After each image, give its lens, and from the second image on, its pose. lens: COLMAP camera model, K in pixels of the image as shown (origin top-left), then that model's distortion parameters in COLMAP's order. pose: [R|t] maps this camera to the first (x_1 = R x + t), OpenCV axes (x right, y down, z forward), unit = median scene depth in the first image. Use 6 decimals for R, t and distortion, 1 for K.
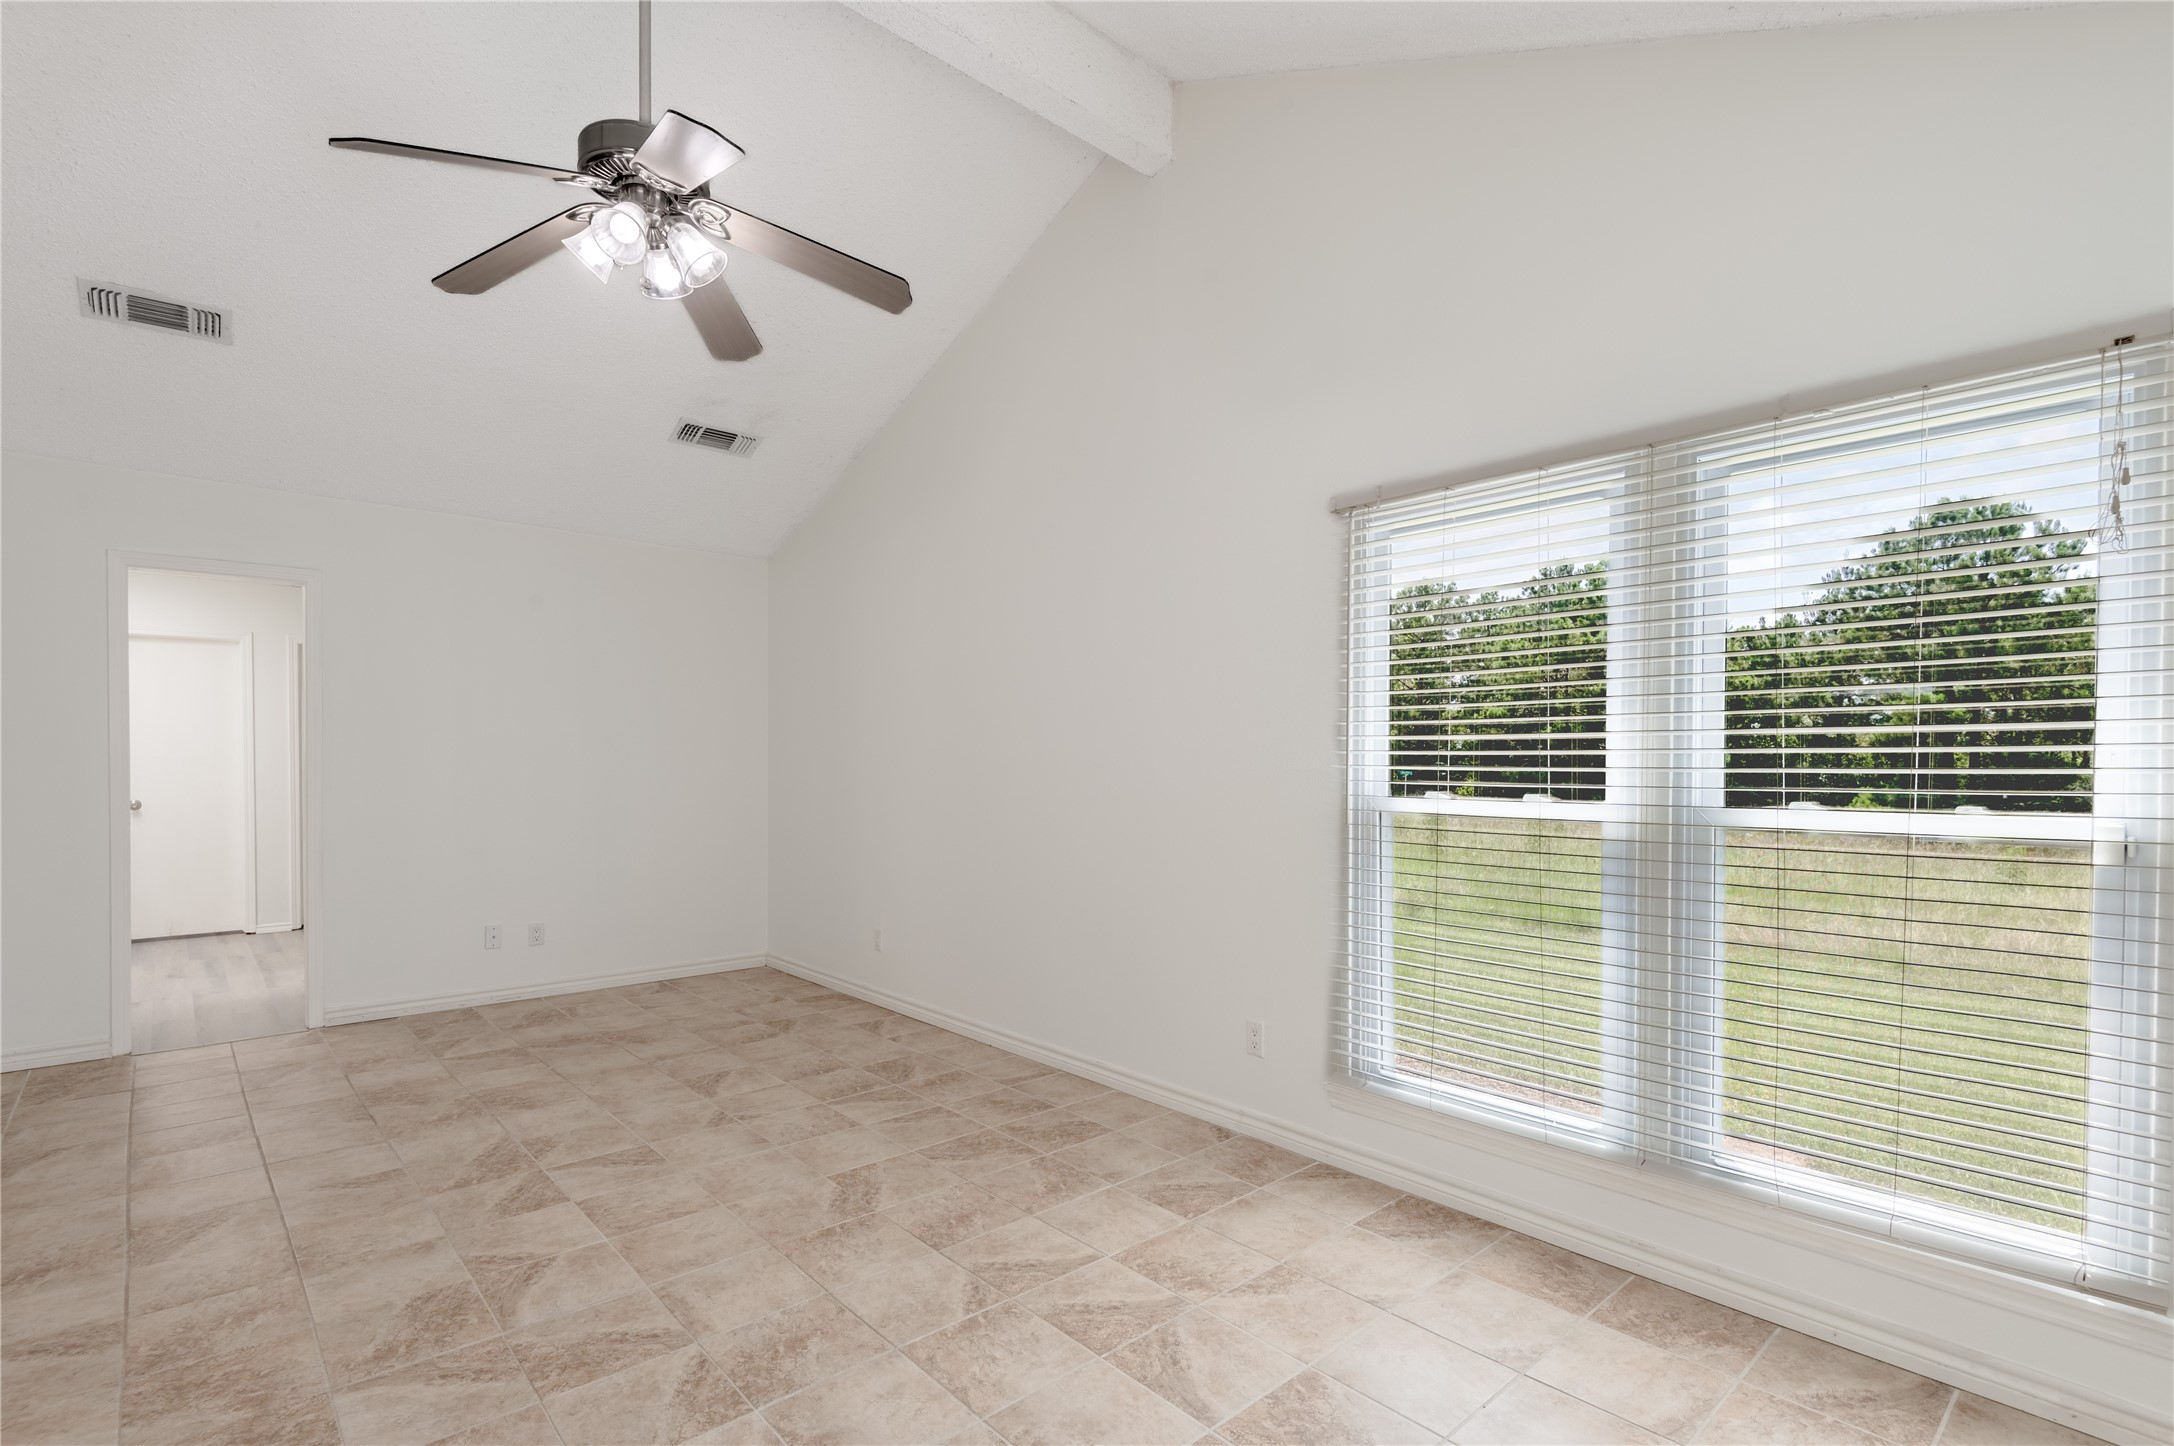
lens RADIAL K [[1024.6, 0, 1095.6], [0, 1024.6, 806.9], [0, 0, 1]] dist [0.032158, -0.021694]
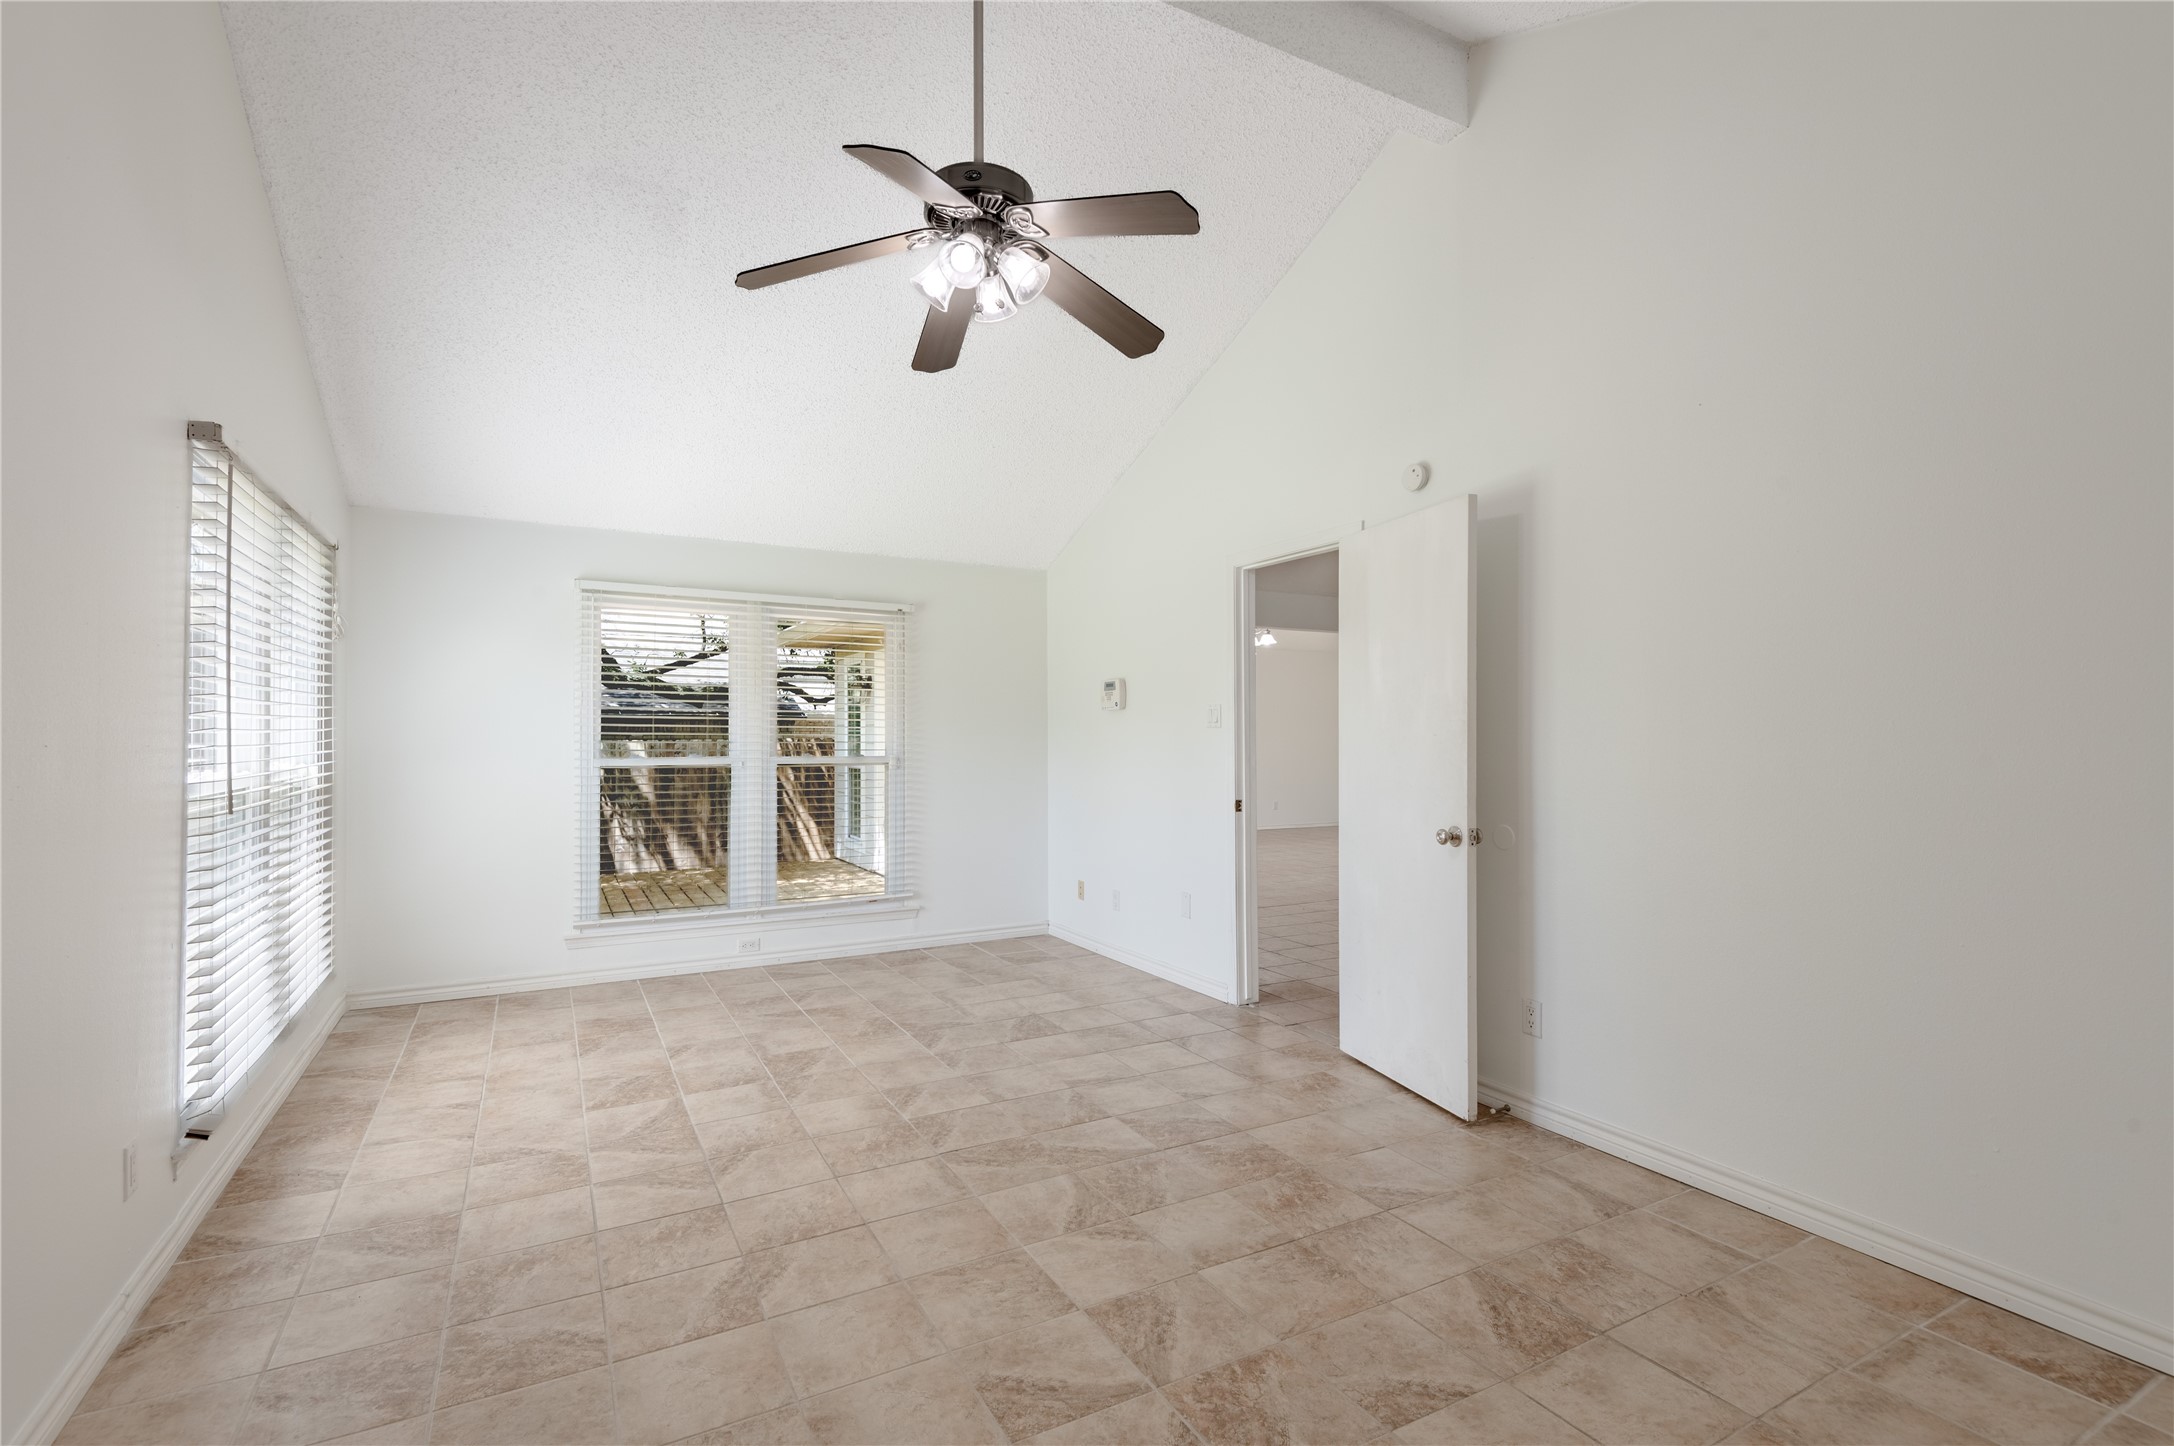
lens RADIAL K [[992.4, 0, 1092.2], [0, 992.4, 729.3], [0, 0, 1]] dist [0.037287, -0.019228]
pose [[-0.973140, -0.000306, 0.230214, -0.645698], [0.009940, 0.999011, 0.043348, -0.082958], [-0.229999, 0.044472, -0.972174, 1.609375]]
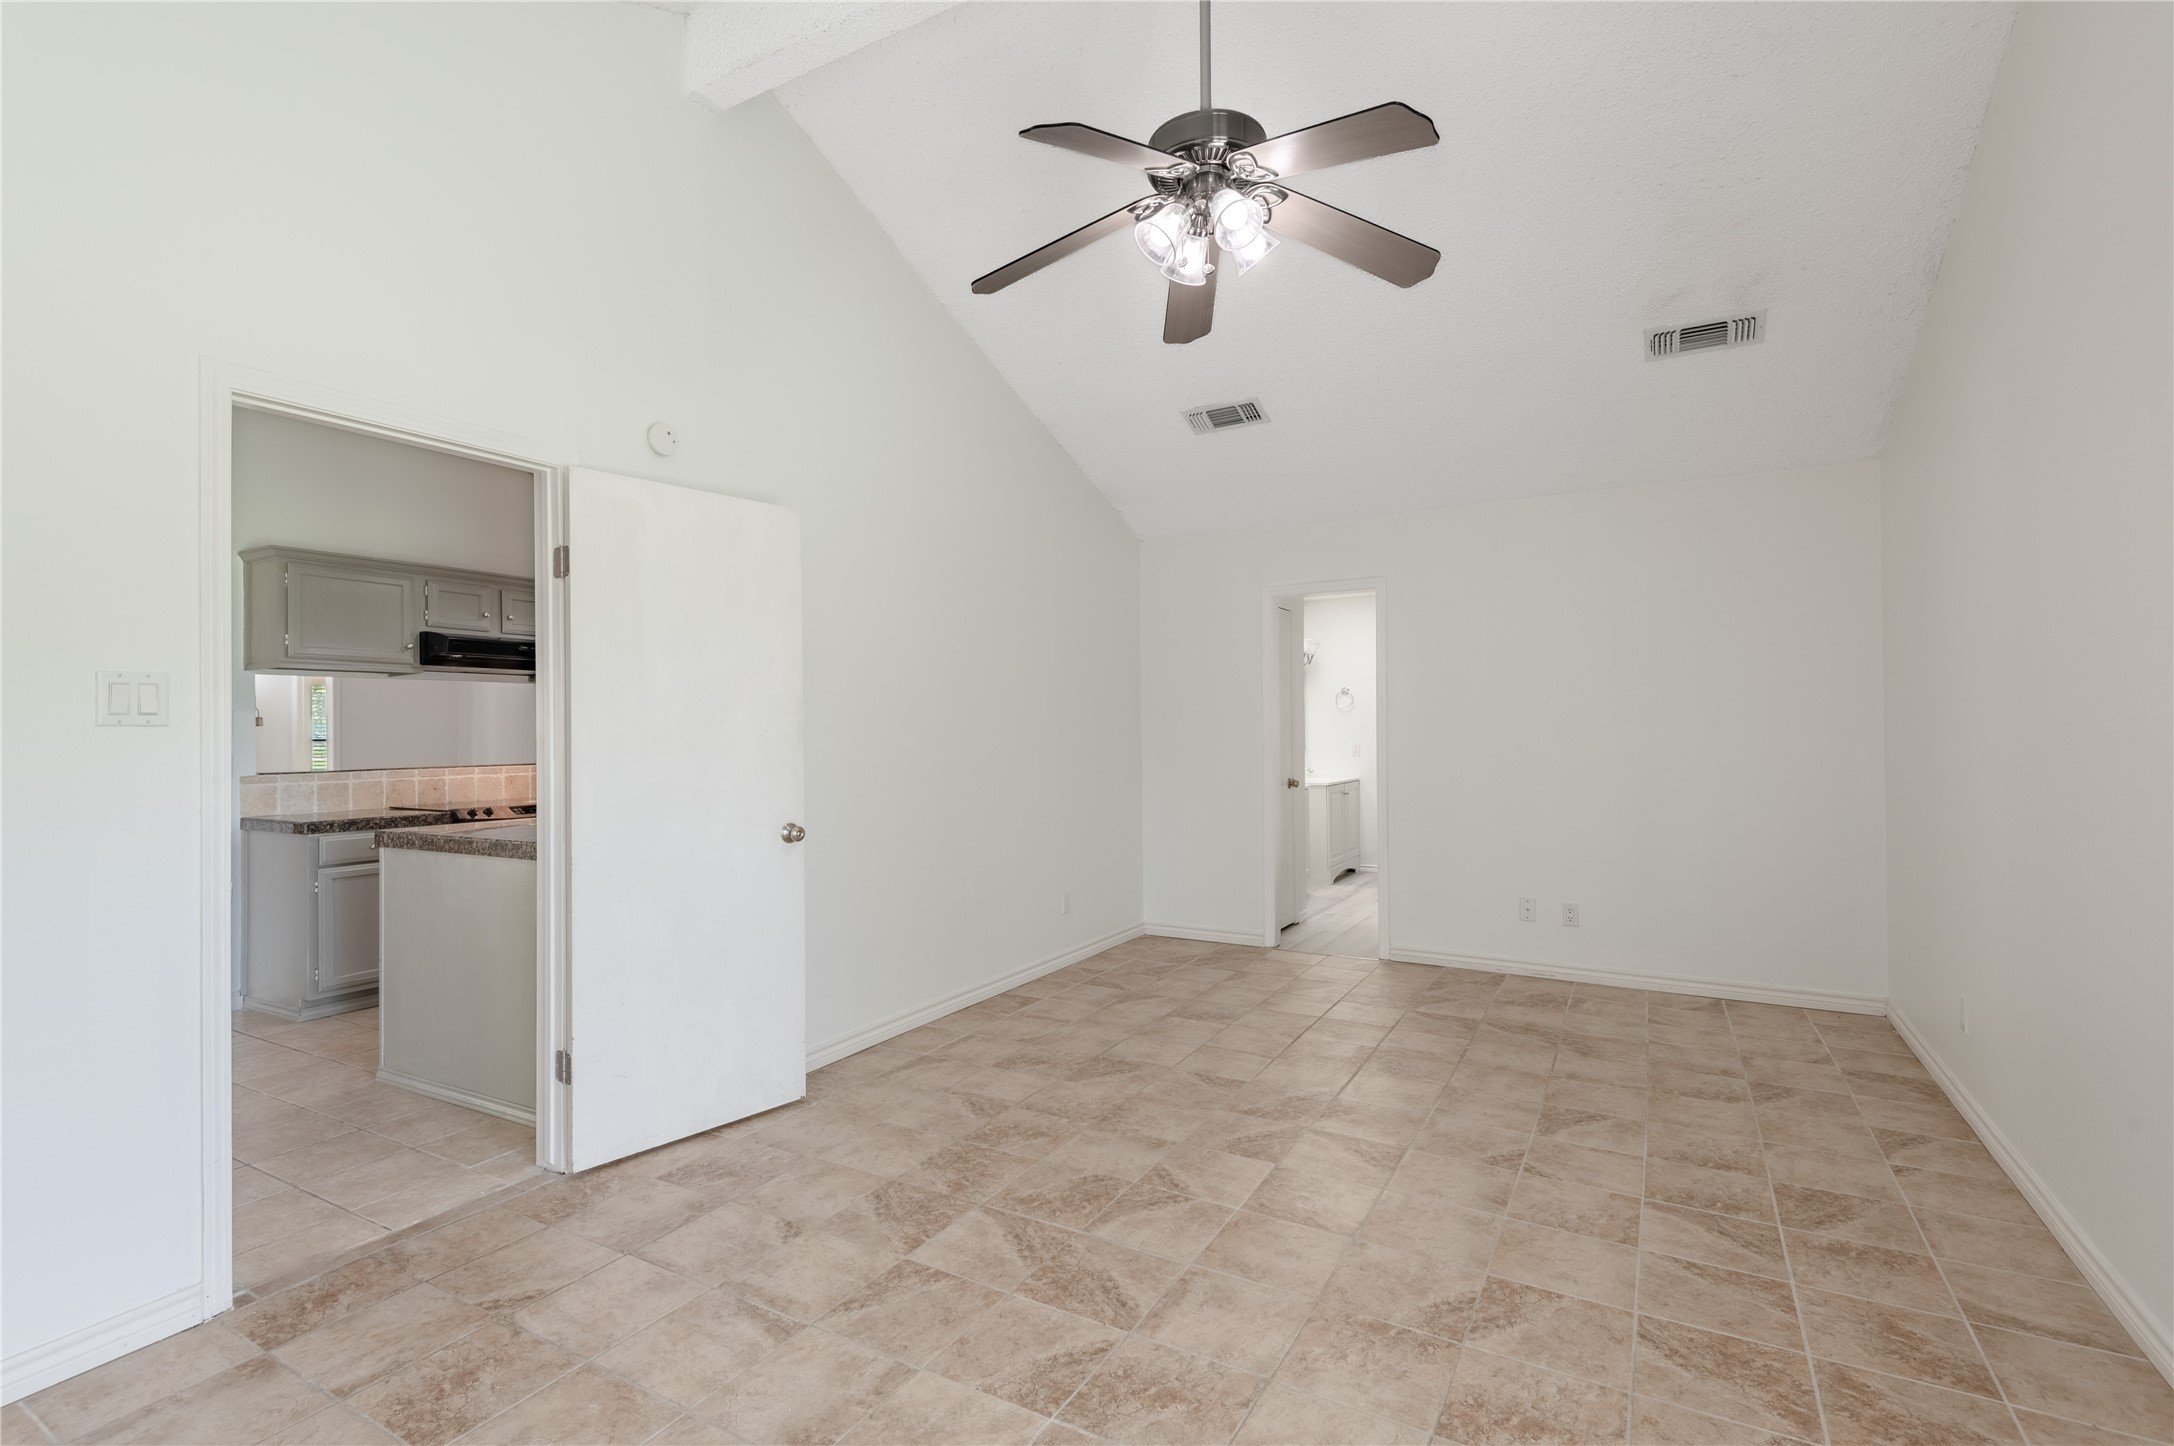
lens RADIAL K [[1008.6, 0, 1081.3], [0, 1008.6, 731.3], [0, 0, 1]] dist [0.039242, -0.021196]
pose [[0.309908, -0.004271, -0.950757, 0.372455], [-0.038242, 0.999125, -0.016954, -0.022933], [0.949997, 0.041613, 0.309473, 0.455428]]
